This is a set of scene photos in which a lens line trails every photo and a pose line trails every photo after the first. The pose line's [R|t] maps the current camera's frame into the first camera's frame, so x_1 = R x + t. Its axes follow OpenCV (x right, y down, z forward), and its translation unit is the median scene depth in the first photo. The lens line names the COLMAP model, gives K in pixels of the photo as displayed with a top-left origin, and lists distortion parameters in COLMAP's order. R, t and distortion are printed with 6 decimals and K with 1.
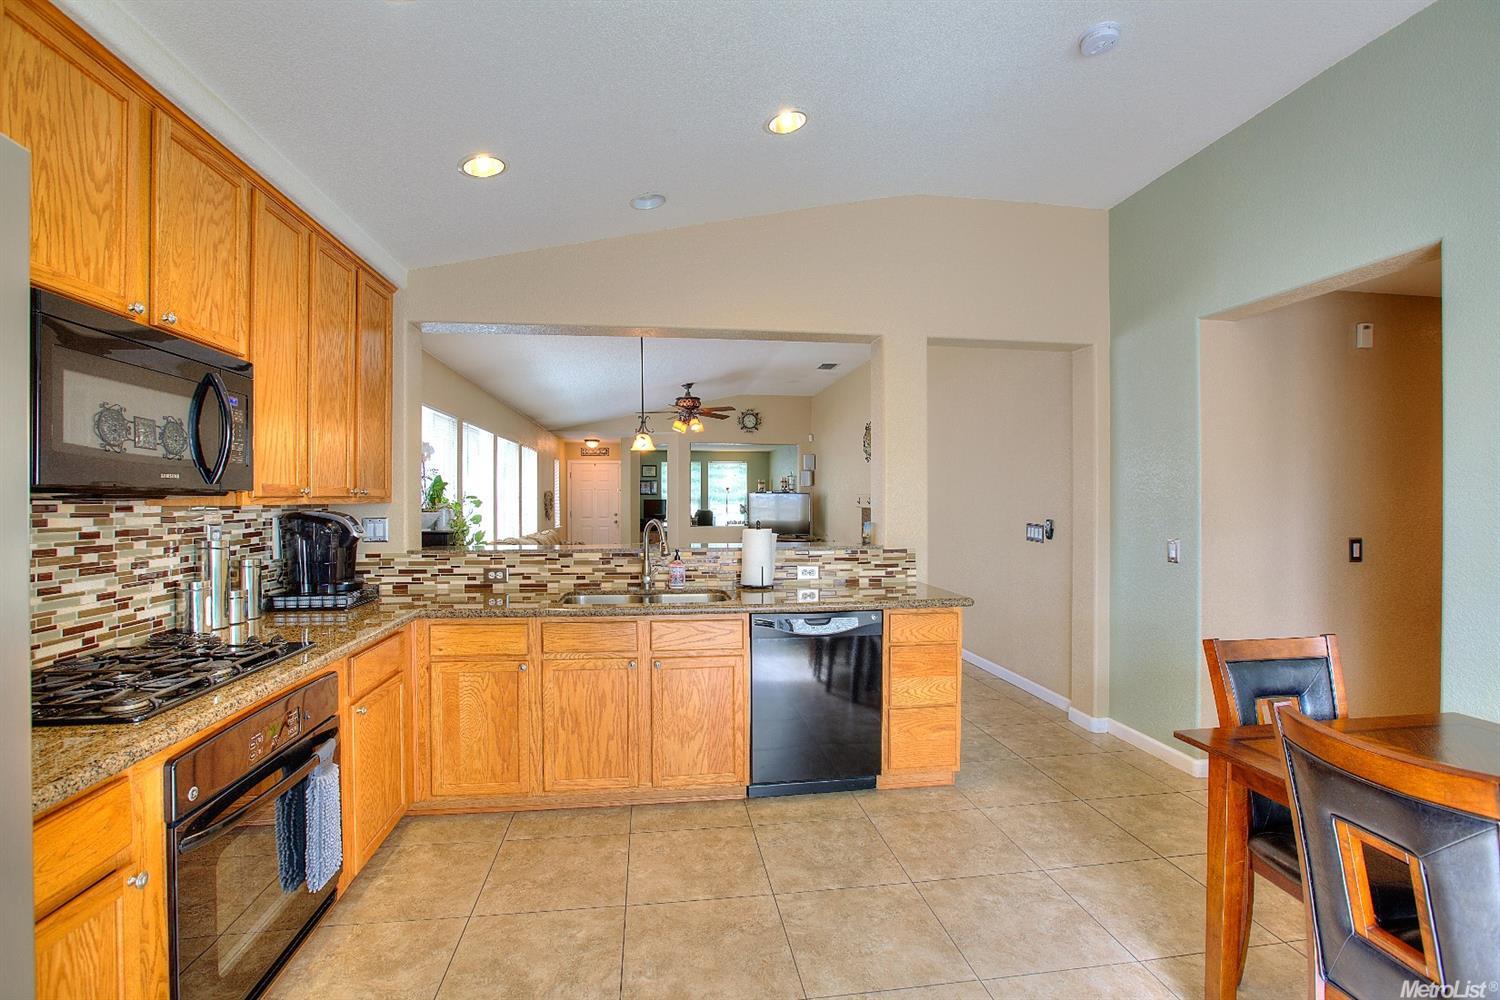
lens RADIAL K [[678.3, 0, 742.6], [0, 678.3, 501.2], [0, 0, 1]] dist [-0.059930, 0.021494]
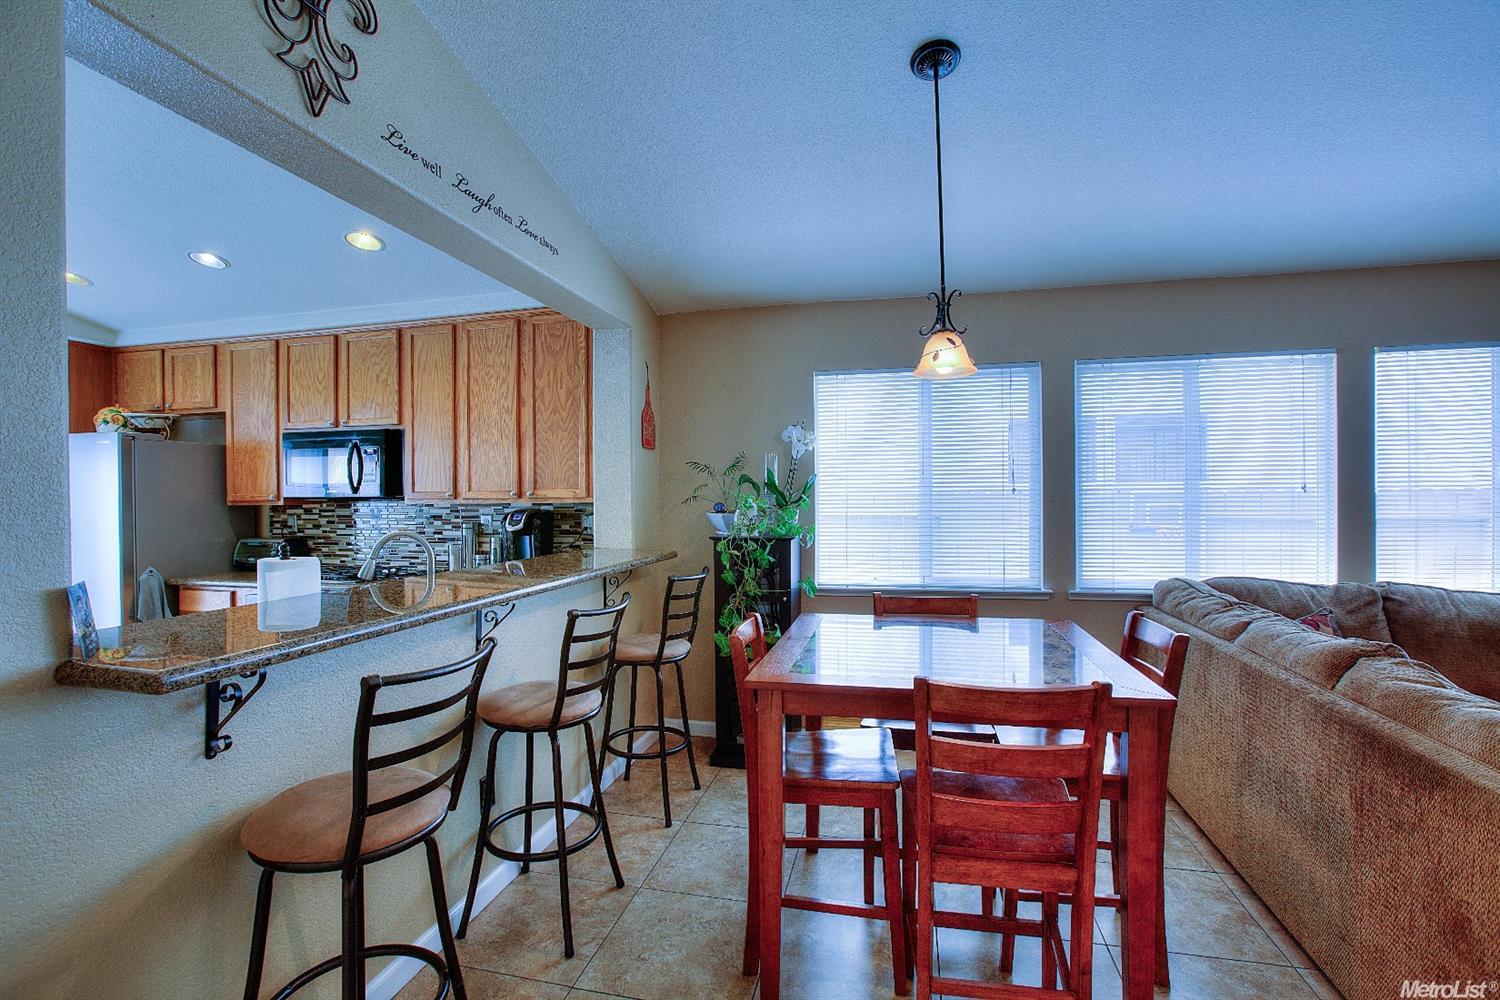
lens RADIAL K [[725.5, 0, 708.3], [0, 725.5, 495.4], [0, 0, 1]] dist [0.001236, 0.000362]
pose [[-0.412246, 0.005644, -0.911055, 0.581753], [0.007660, 0.999967, 0.002729, -0.013156], [0.911040, -0.005854, -0.412276, 2.037849]]
